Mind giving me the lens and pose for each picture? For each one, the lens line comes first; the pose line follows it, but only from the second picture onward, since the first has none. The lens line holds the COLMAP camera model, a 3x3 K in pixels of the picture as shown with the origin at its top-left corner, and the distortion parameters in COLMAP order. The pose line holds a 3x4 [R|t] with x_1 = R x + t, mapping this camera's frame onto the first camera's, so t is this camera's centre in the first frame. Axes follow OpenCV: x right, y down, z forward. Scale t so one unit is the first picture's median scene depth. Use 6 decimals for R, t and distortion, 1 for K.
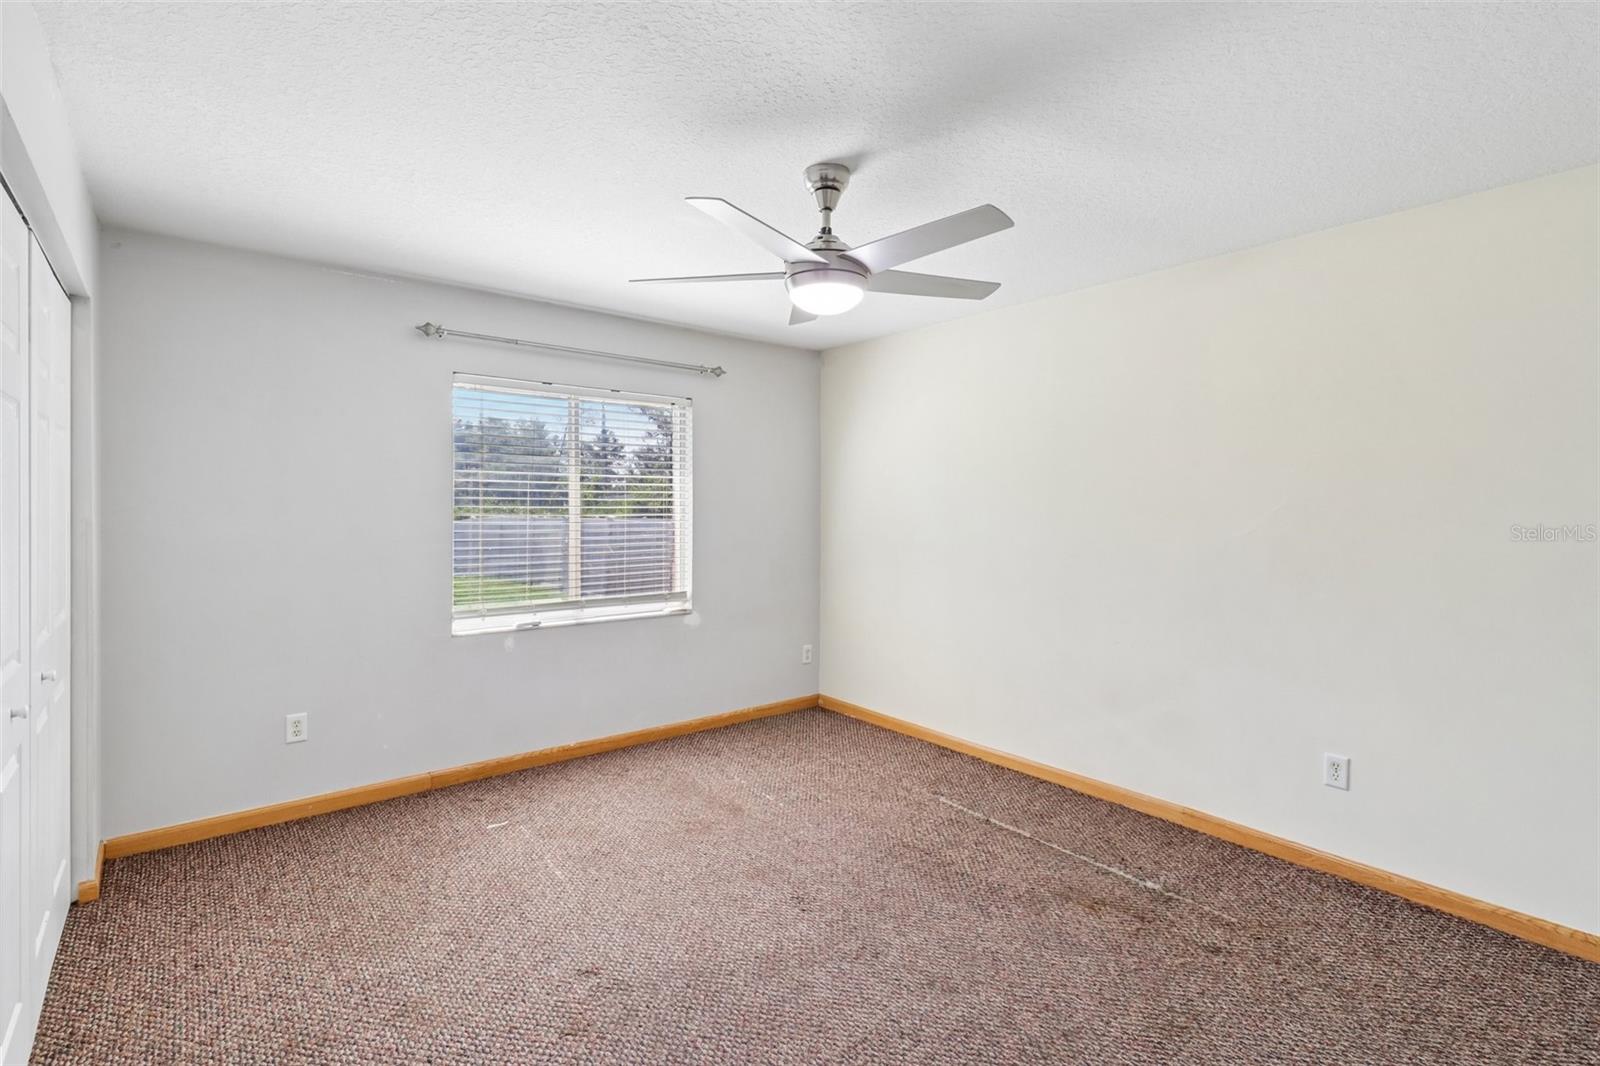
lens RADIAL K [[744.4, 0, 810.1], [0, 744.4, 499.6], [0, 0, 1]] dist [0.023003, -0.015887]
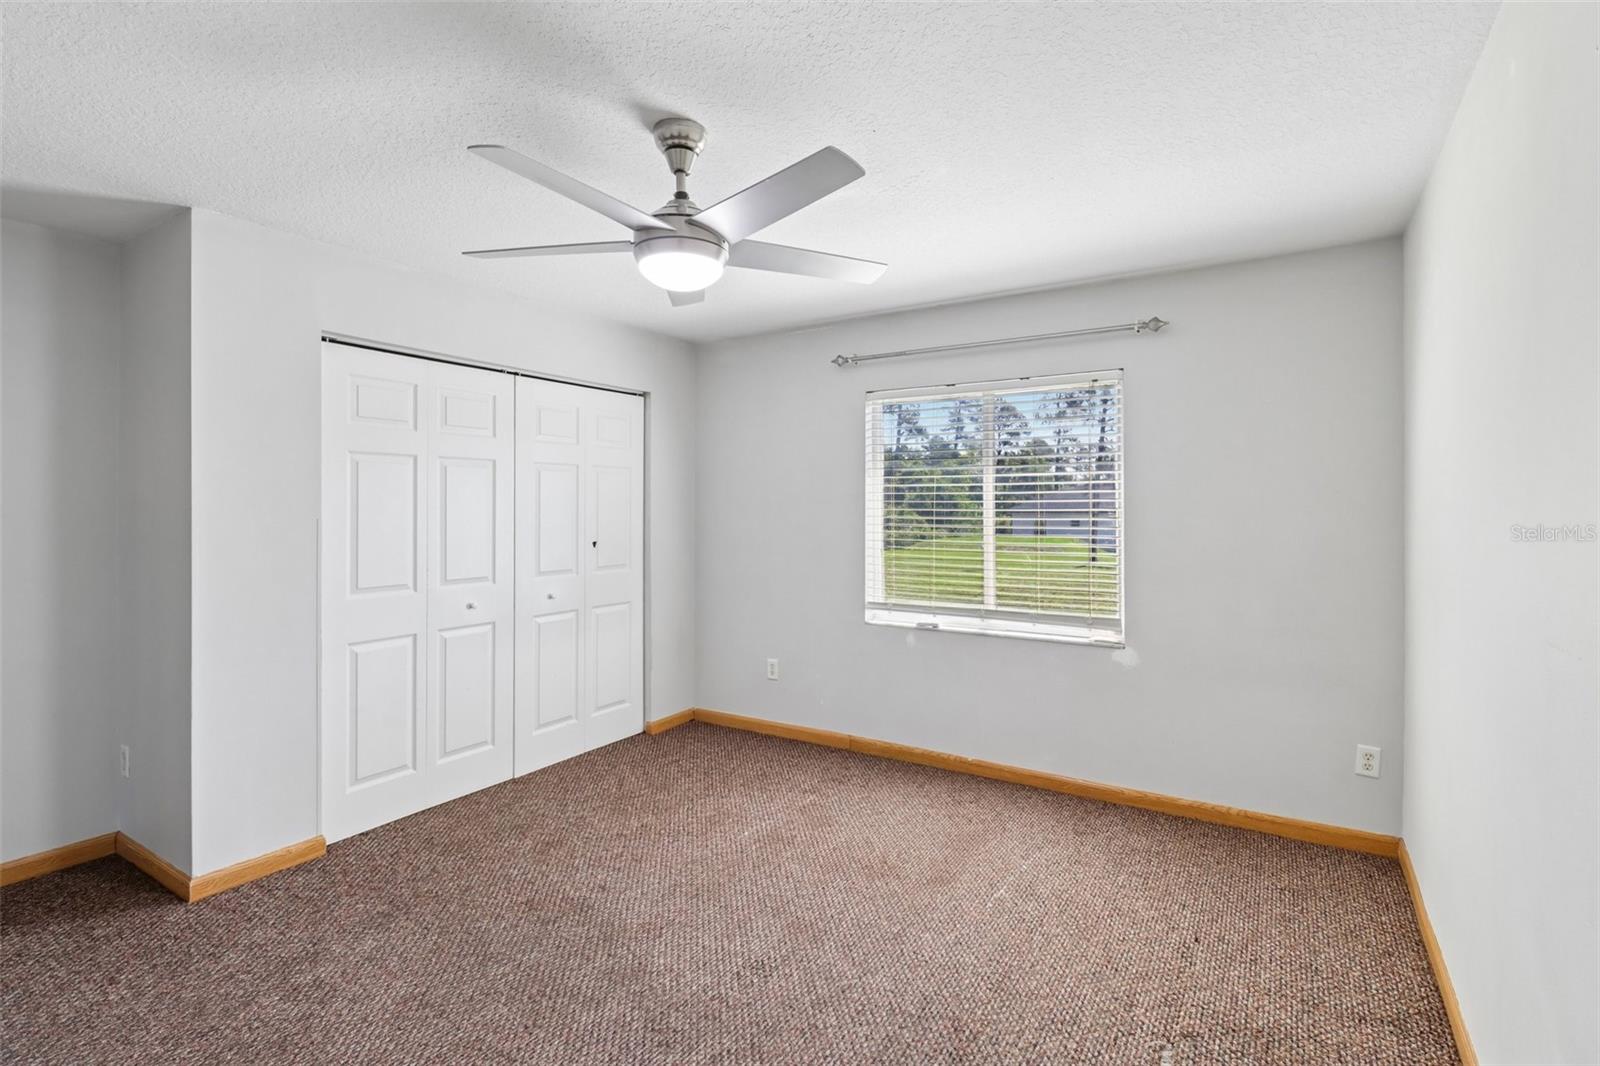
lens RADIAL K [[748.9, 0, 802.4], [0, 748.9, 503.7], [0, 0, 1]] dist [0.021813, -0.017027]
pose [[0.321617, -0.009659, -0.946821, 0.541467], [0.009077, 0.999933, -0.007117, 0.007010], [0.946826, -0.006306, 0.321683, 0.507328]]
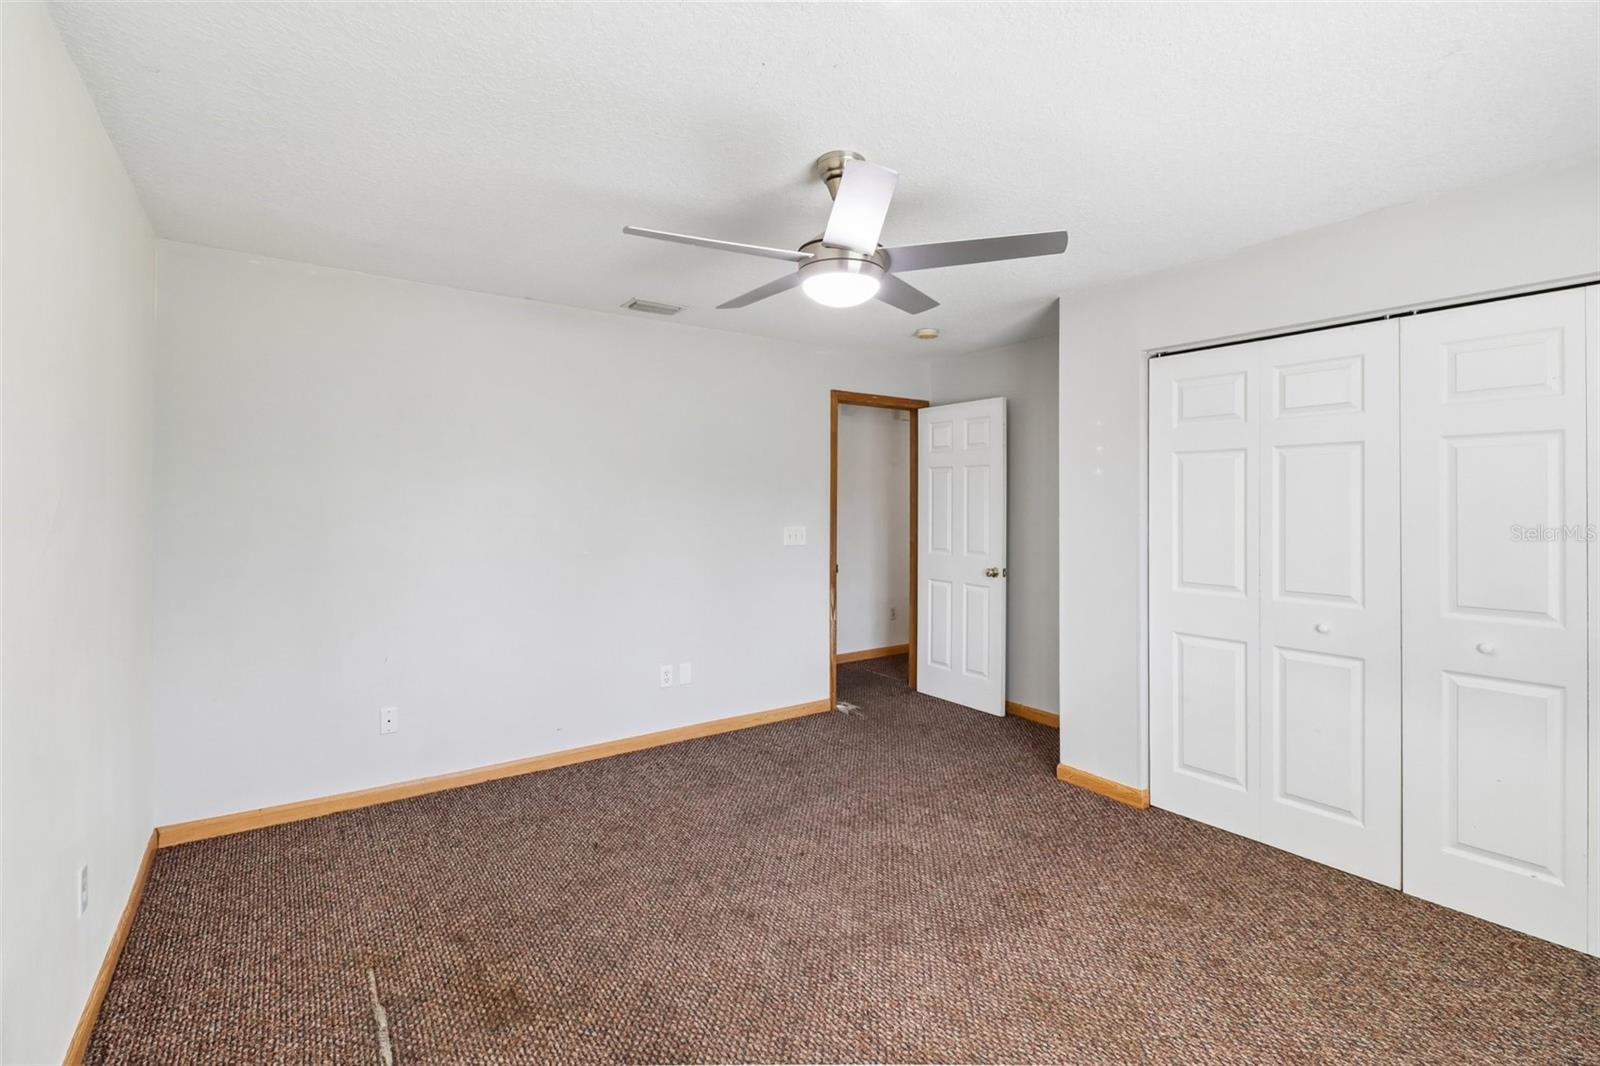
lens RADIAL K [[734.4, 0, 805.1], [0, 734.4, 499.0], [0, 0, 1]] dist [0.001779, -0.006617]
pose [[-0.997944, -0.007501, 0.063656, 0.005400], [-0.008313, 0.999887, -0.012505, 0.008162], [-0.063555, -0.013008, -0.997894, 1.157371]]
